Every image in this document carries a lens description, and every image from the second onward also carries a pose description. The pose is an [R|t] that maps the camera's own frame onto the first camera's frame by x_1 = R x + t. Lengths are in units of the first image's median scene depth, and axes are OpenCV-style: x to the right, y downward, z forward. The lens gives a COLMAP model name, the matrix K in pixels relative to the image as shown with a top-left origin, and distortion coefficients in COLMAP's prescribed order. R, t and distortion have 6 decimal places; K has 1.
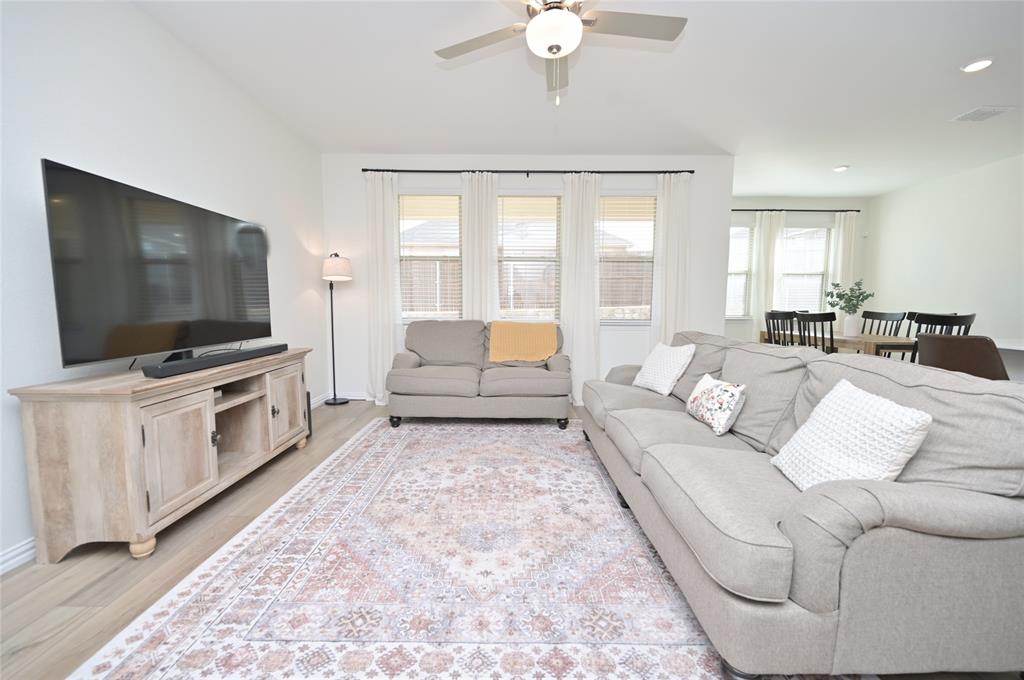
lens RADIAL K [[402.7, 0, 512.0], [0, 402.7, 340.0], [0, 0, 1]] dist [-0.001577, -0.000131]
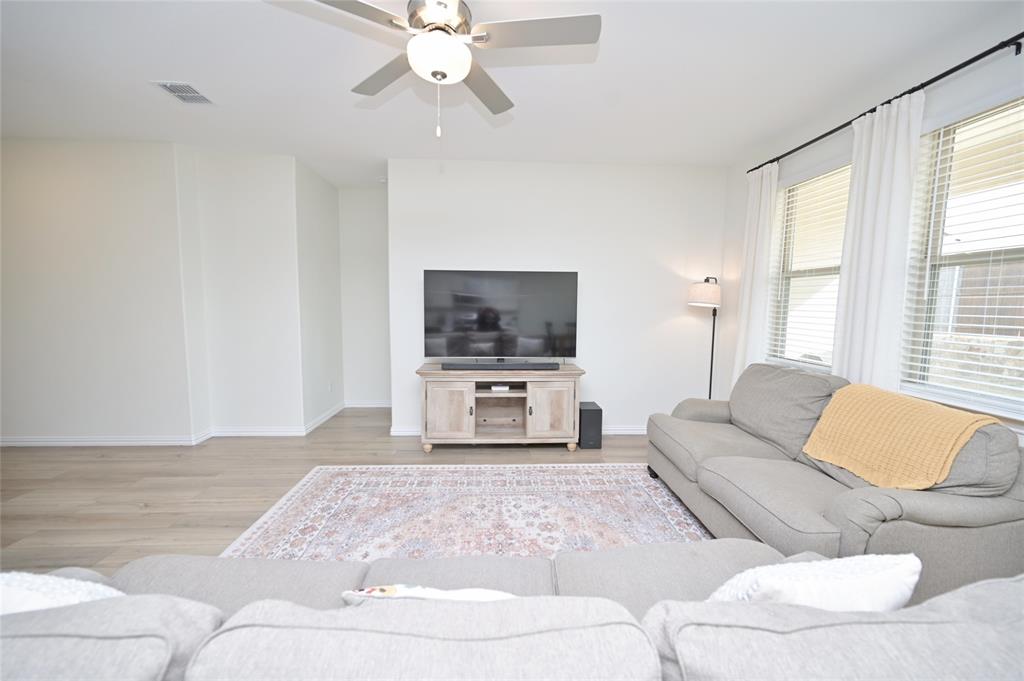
lens RADIAL K [[402.7, 0, 512.0], [0, 402.7, 340.5], [0, 0, 1]] dist [-0.001577, -0.000131]
pose [[0.043705, 0.089027, -0.995070, 0.735332], [-0.100401, 0.991370, 0.084287, -0.166334], [0.993987, 0.096222, 0.052266, 0.823808]]
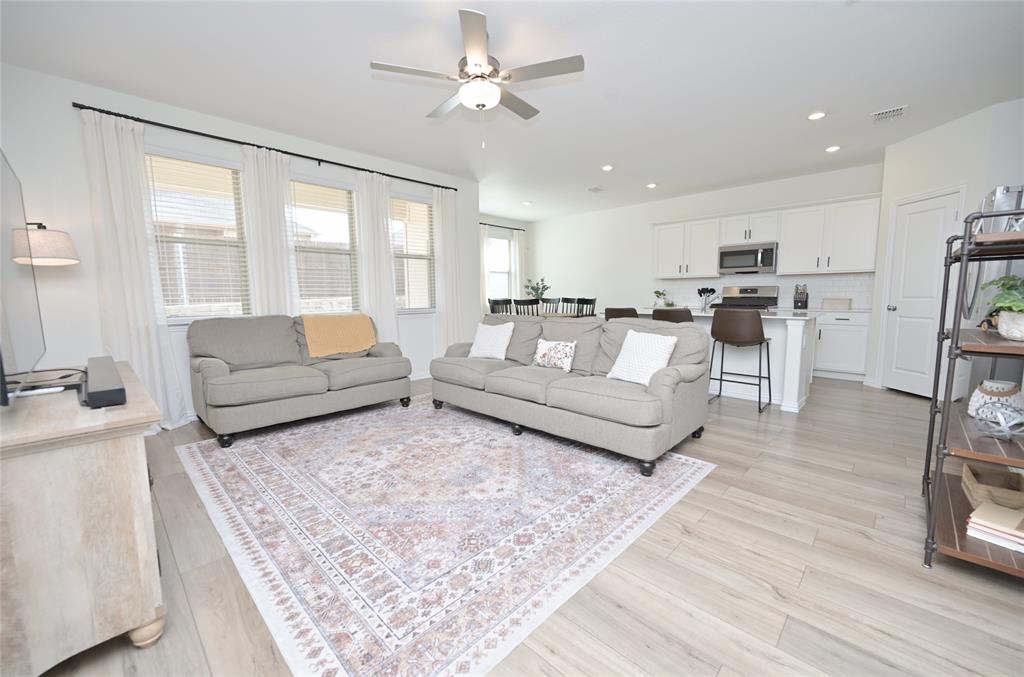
lens RADIAL K [[402.7, 0, 512.0], [0, 402.7, 338.5], [0, 0, 1]] dist [-0.001577, -0.000131]
pose [[0.697822, -0.089582, 0.710647, -0.600233], [0.077149, 0.995777, 0.049767, -0.002961], [-0.712104, 0.020097, 0.701786, -0.006101]]
